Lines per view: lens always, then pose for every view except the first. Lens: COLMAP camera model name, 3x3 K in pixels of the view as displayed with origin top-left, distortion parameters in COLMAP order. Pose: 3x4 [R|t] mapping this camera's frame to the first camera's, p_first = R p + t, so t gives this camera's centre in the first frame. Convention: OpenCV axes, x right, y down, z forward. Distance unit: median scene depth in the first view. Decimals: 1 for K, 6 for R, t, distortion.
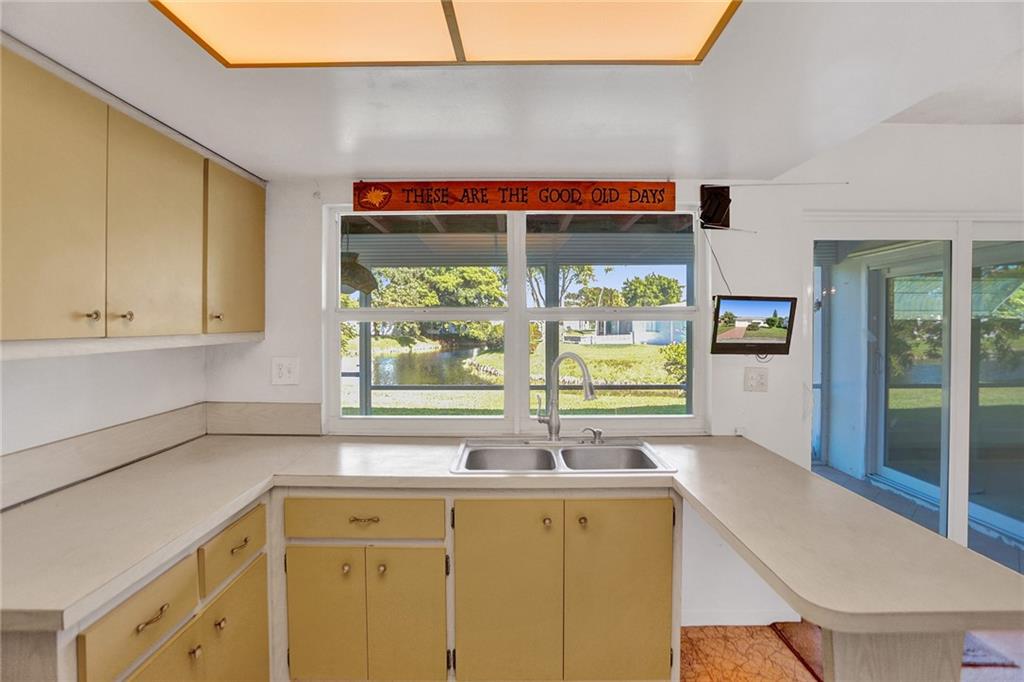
lens RADIAL K [[522.0, 0, 514.1], [0, 522.0, 330.6], [0, 0, 1]] dist [-0.080080, 0.038656]
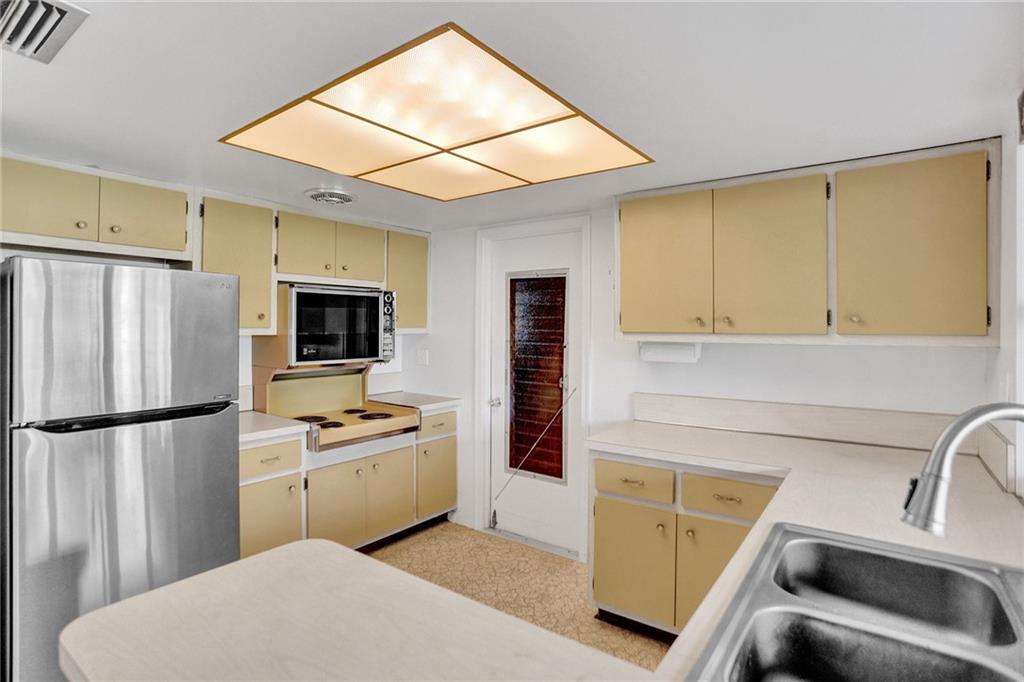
lens RADIAL K [[528.5, 0, 510.5], [0, 528.5, 321.8], [0, 0, 1]] dist [-0.074133, 0.040400]
pose [[-0.587604, -0.006384, -0.809124, 0.550677], [-0.010790, 0.999942, -0.000054, -0.009003], [0.809077, 0.008698, -0.587639, 0.866288]]
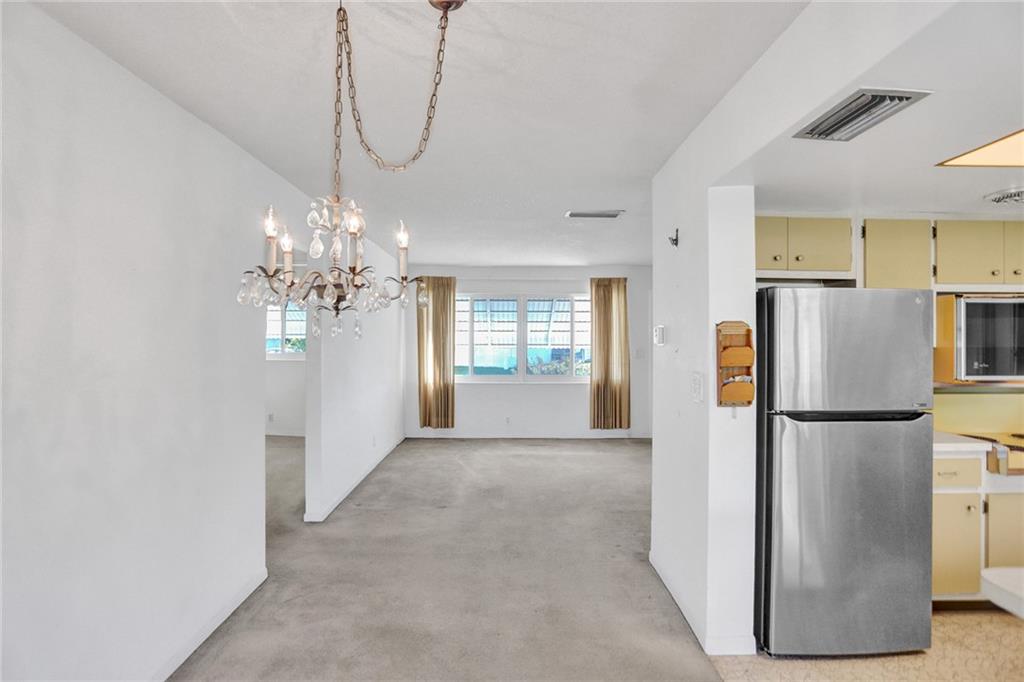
lens RADIAL K [[526.9, 0, 510.2], [0, 526.9, 331.3], [0, 0, 1]] dist [-0.054631, 0.026345]
pose [[-0.999733, -0.001154, -0.023077, 0.888715], [-0.001204, 0.999997, 0.002168, -0.010800], [0.023075, 0.002195, -0.999731, 0.861930]]
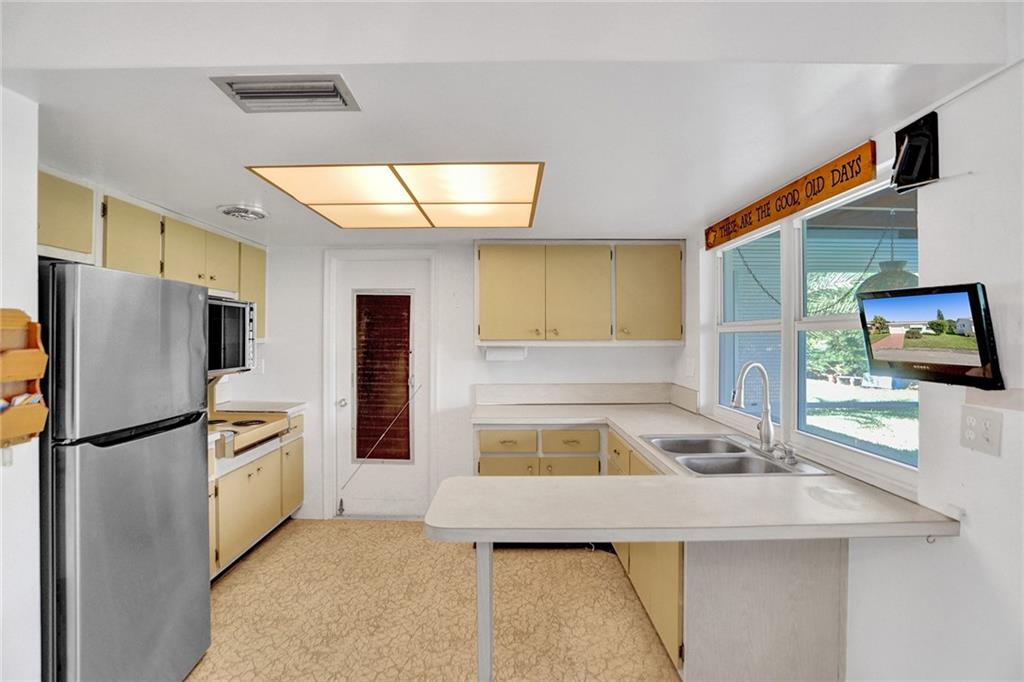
lens RADIAL K [[522.0, 0, 514.1], [0, 522.0, 330.6], [0, 0, 1]] dist [-0.080080, 0.038656]
pose [[0.015350, -0.009354, -0.999838, 1.031493], [-0.009790, 0.999907, -0.009505, -0.003029], [0.999834, 0.009935, 0.015257, 0.479516]]
